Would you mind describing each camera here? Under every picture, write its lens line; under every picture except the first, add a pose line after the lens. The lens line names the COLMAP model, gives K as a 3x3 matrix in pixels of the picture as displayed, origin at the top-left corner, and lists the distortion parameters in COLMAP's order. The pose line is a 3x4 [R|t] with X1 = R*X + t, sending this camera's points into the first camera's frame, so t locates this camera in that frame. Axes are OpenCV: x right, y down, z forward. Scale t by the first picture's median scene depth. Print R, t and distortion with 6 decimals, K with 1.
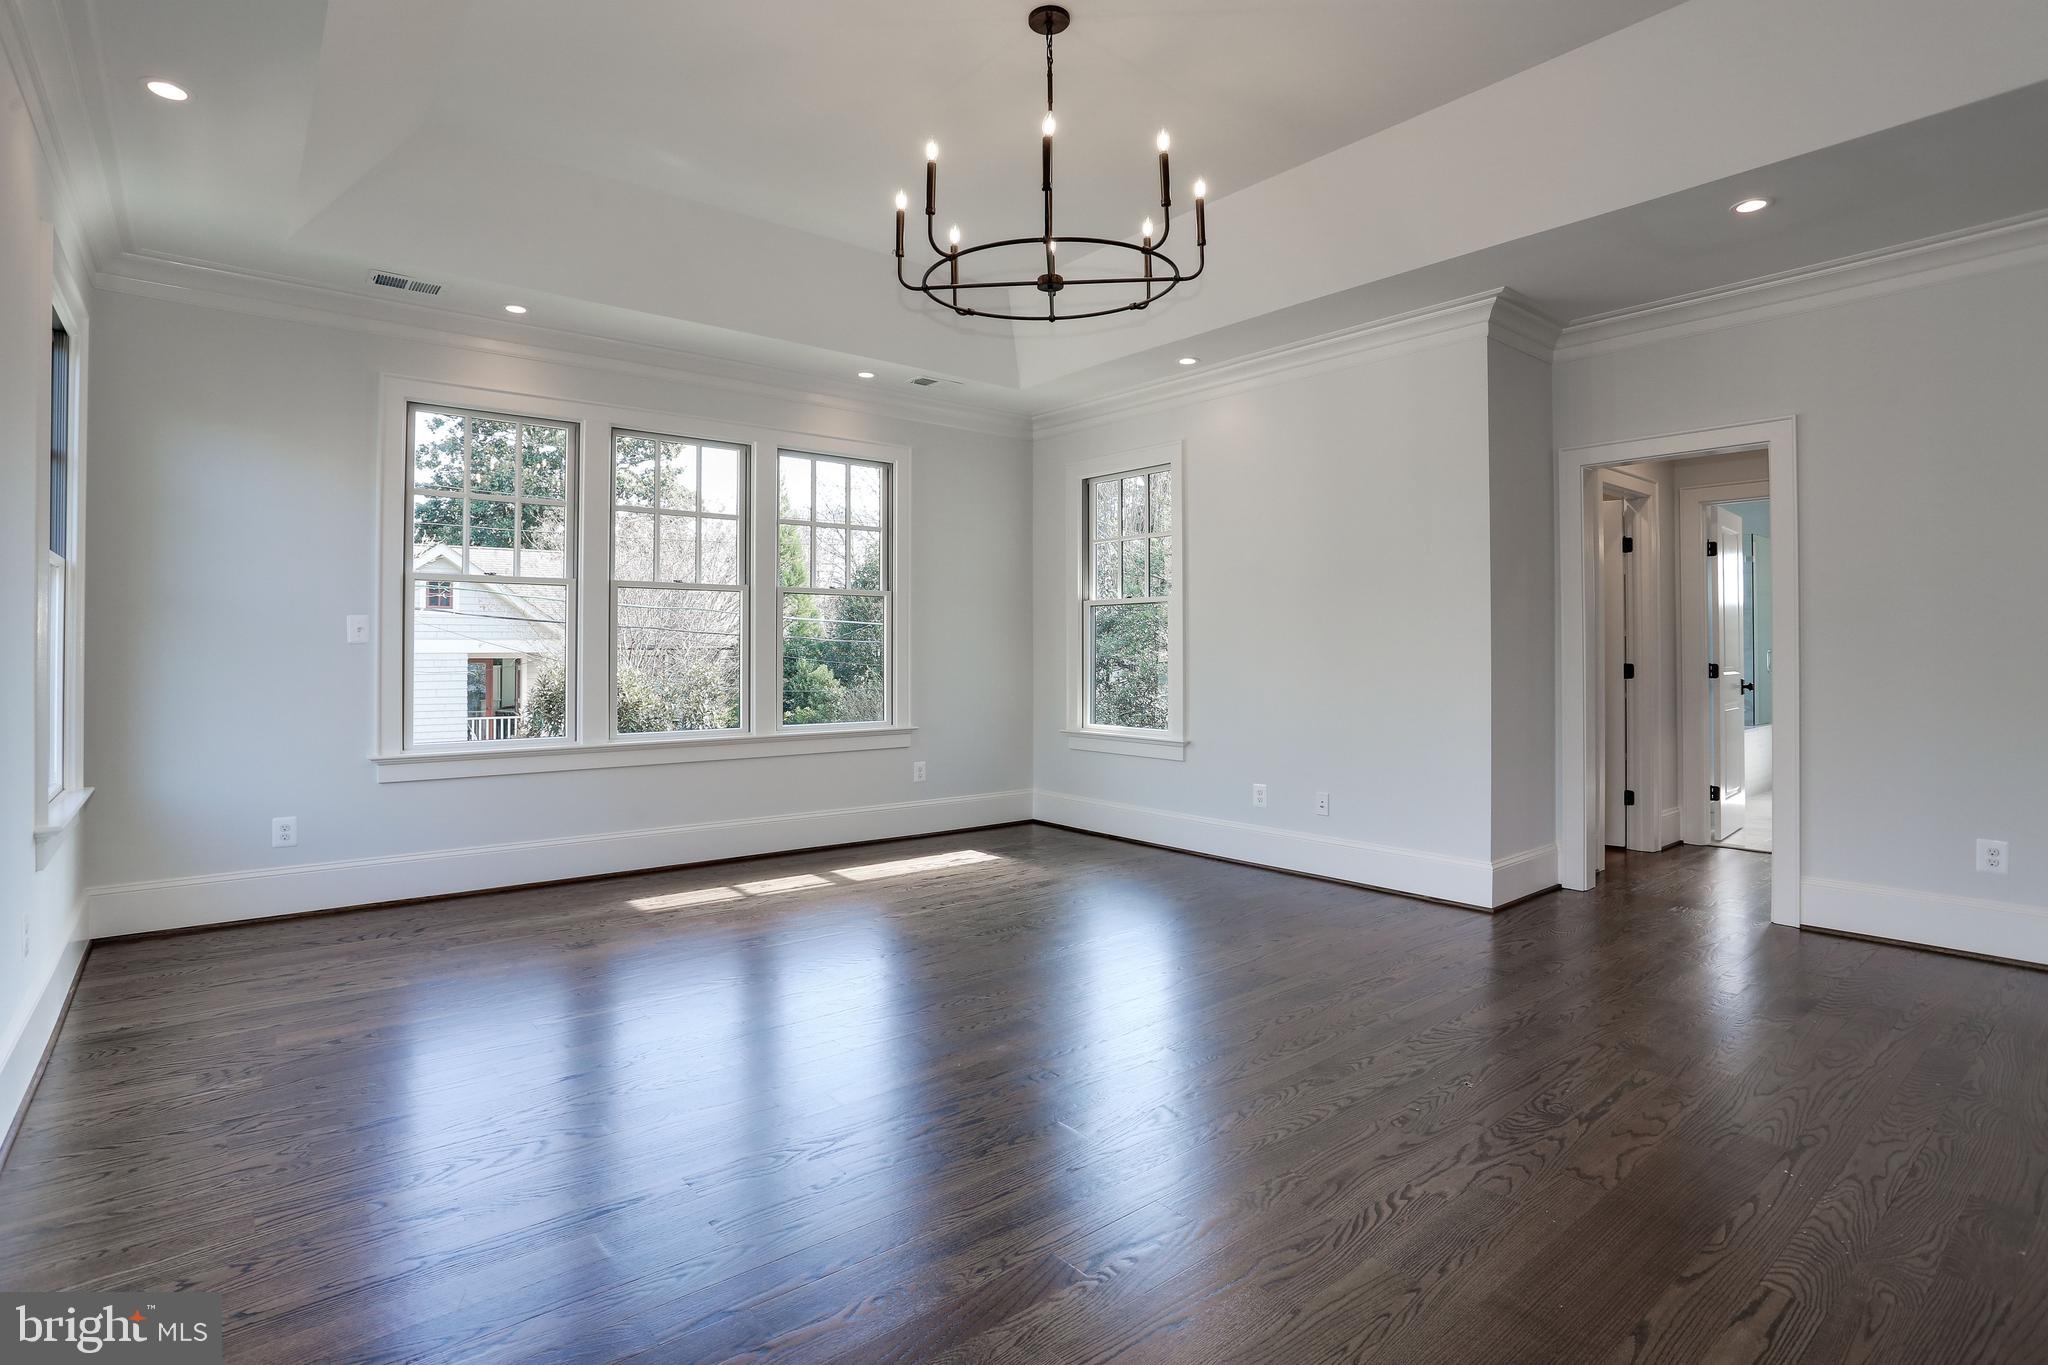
lens RADIAL K [[1017.5, 0, 1011.0], [0, 1017.5, 661.9], [0, 0, 1]] dist [-0.030794, 0.001739]
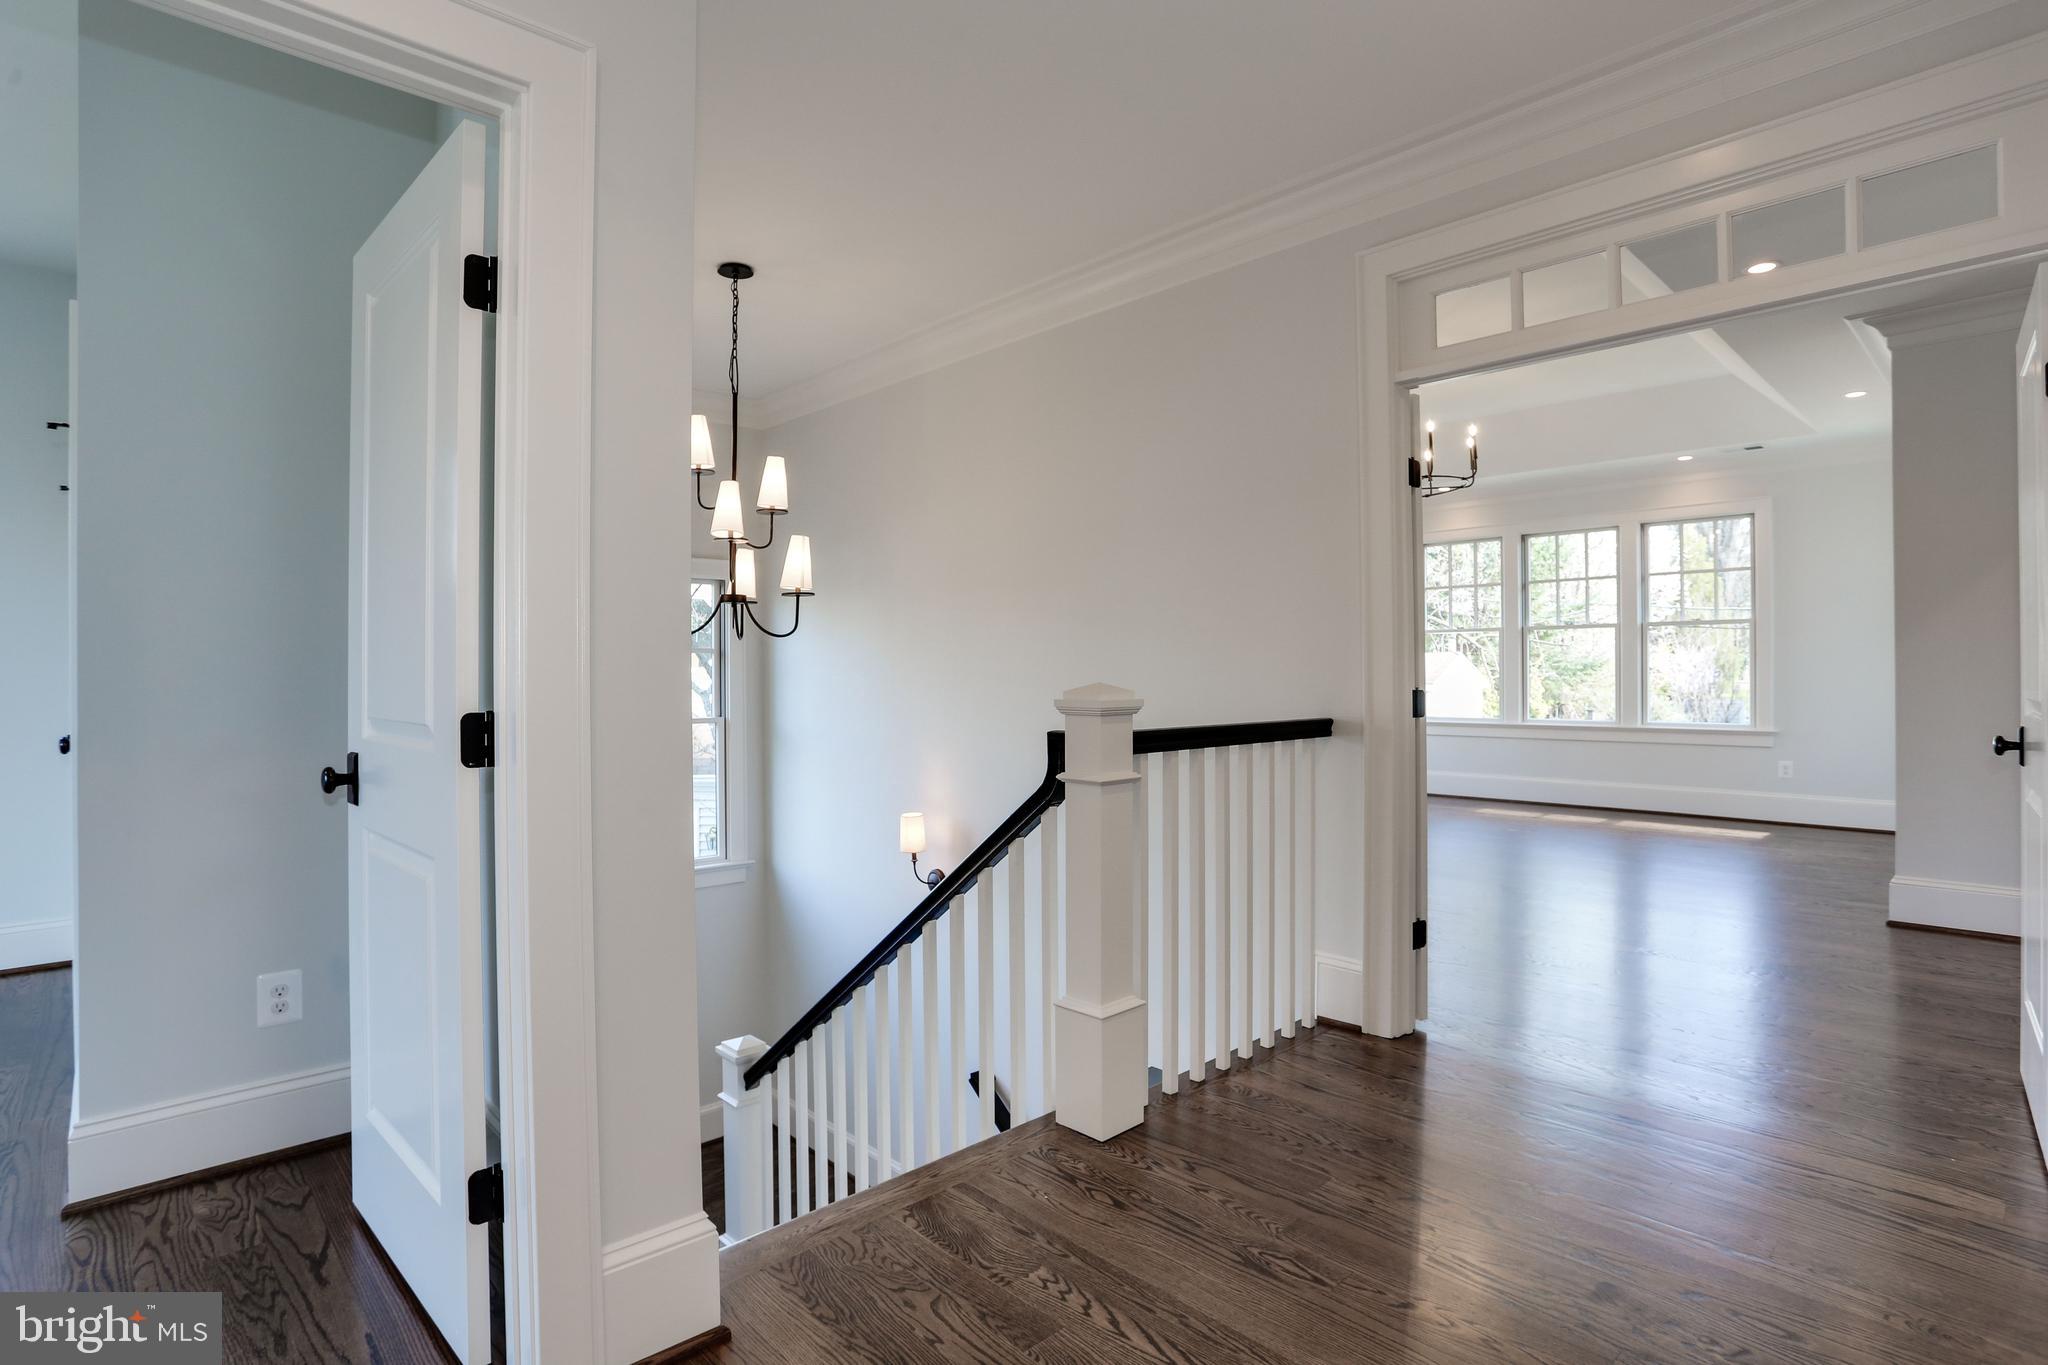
lens RADIAL K [[1017.5, 0, 1004.0], [0, 1017.5, 677.9], [0, 0, 1]] dist [-0.030794, 0.001739]
pose [[0.056286, 0.002726, -0.998411, 1.466980], [-0.002884, 0.999993, 0.002567, 0.003150], [0.998411, 0.002735, 0.056293, 0.056645]]
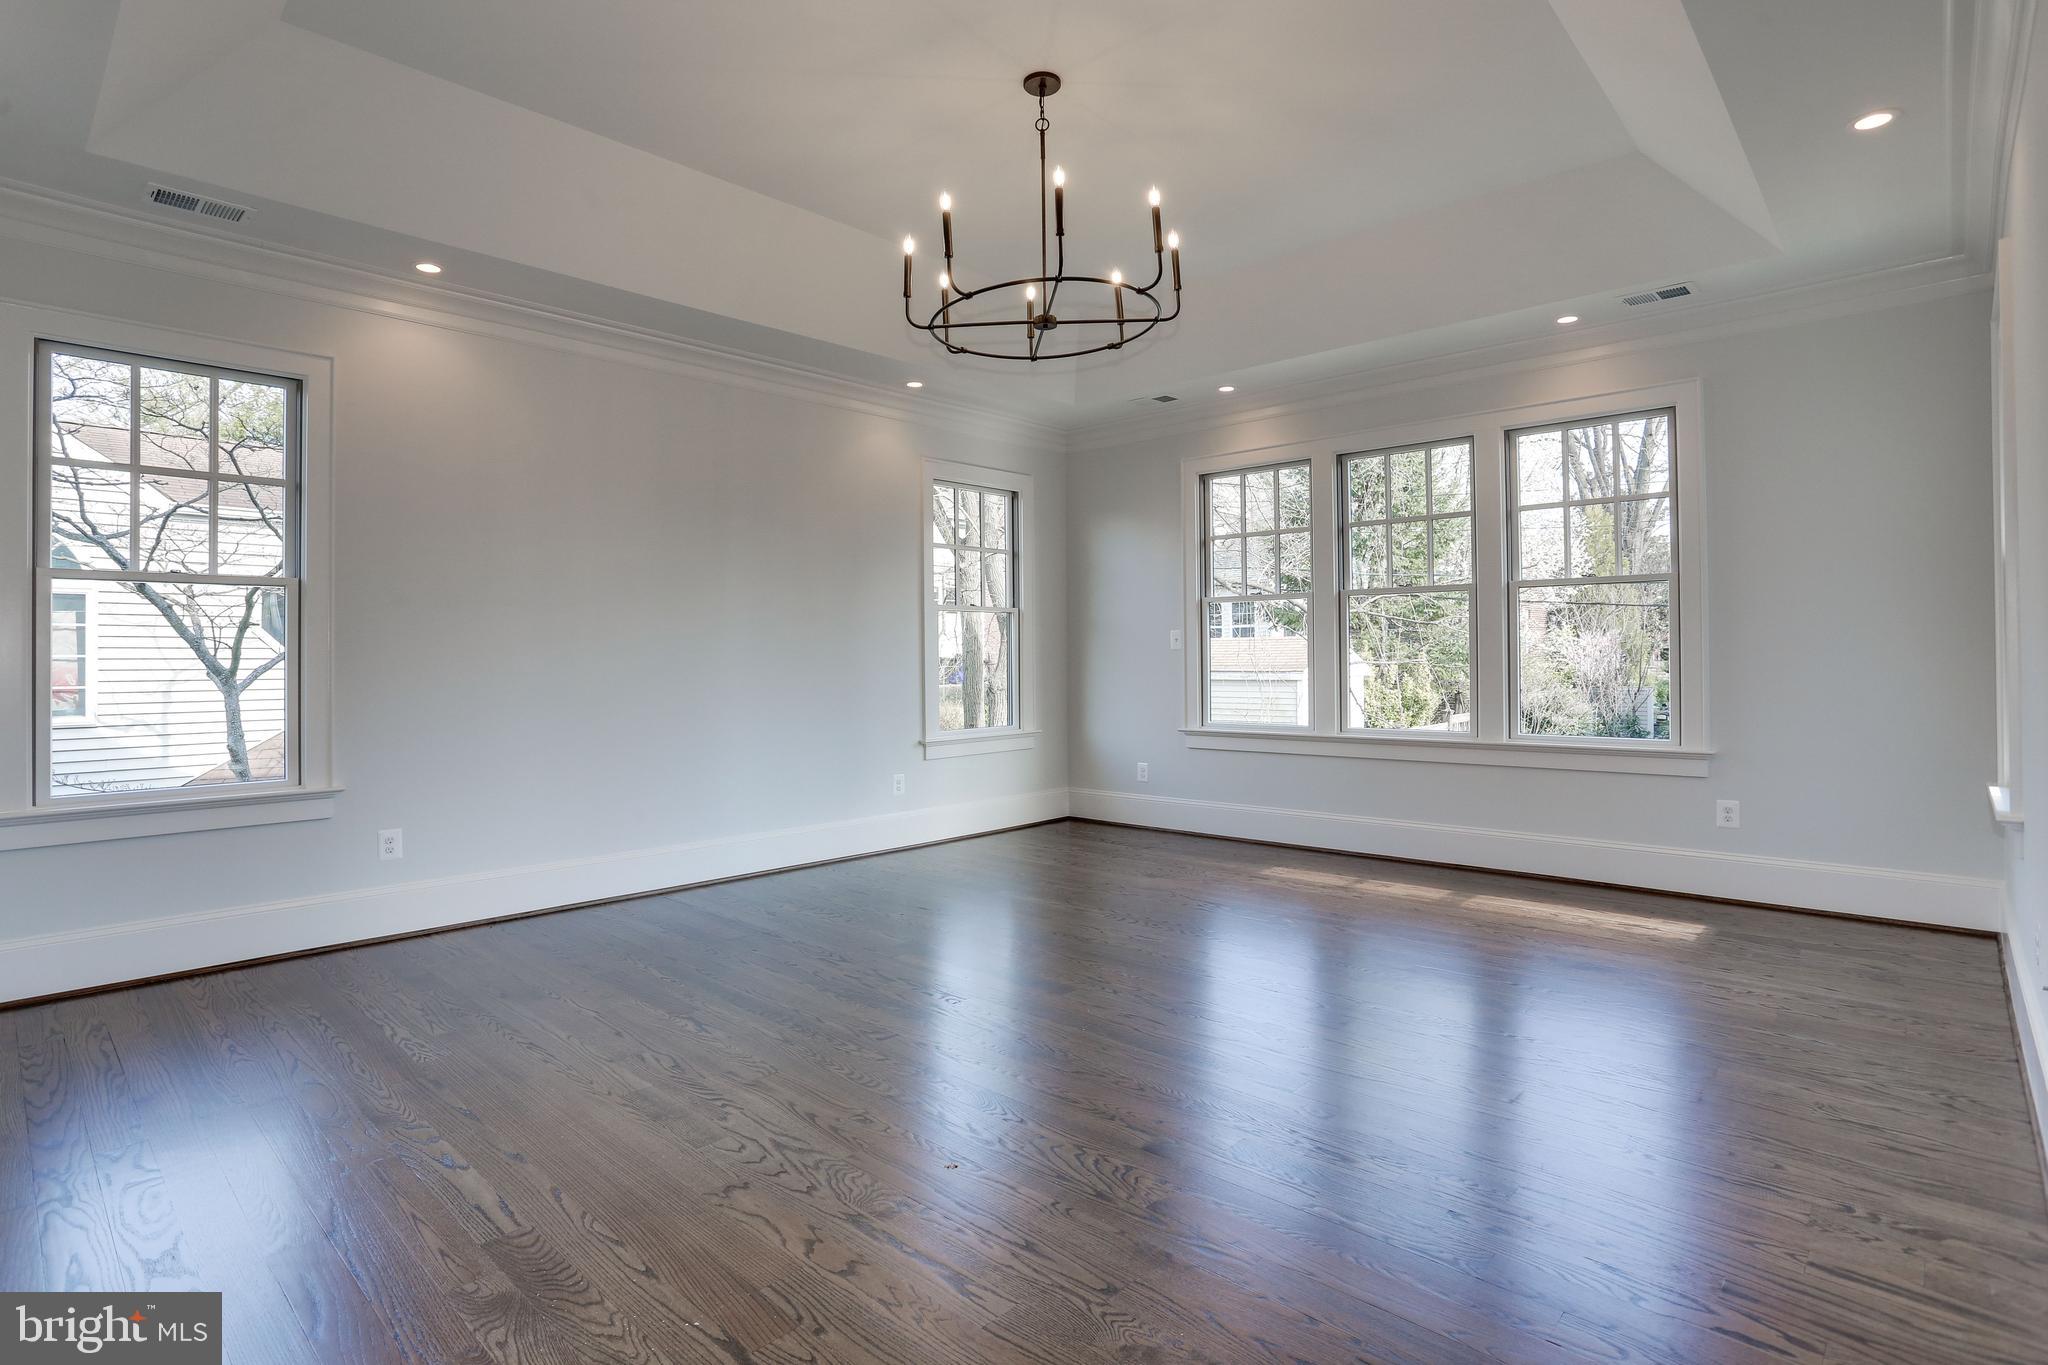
lens RADIAL K [[1017.5, 0, 994.5], [0, 1017.5, 652.3], [0, 0, 1]] dist [-0.030794, 0.001739]
pose [[0.114849, -0.009418, -0.993338, 0.812908], [-0.000665, 0.999954, -0.009557, -0.000168], [0.993383, 0.001759, 0.114837, 0.585661]]
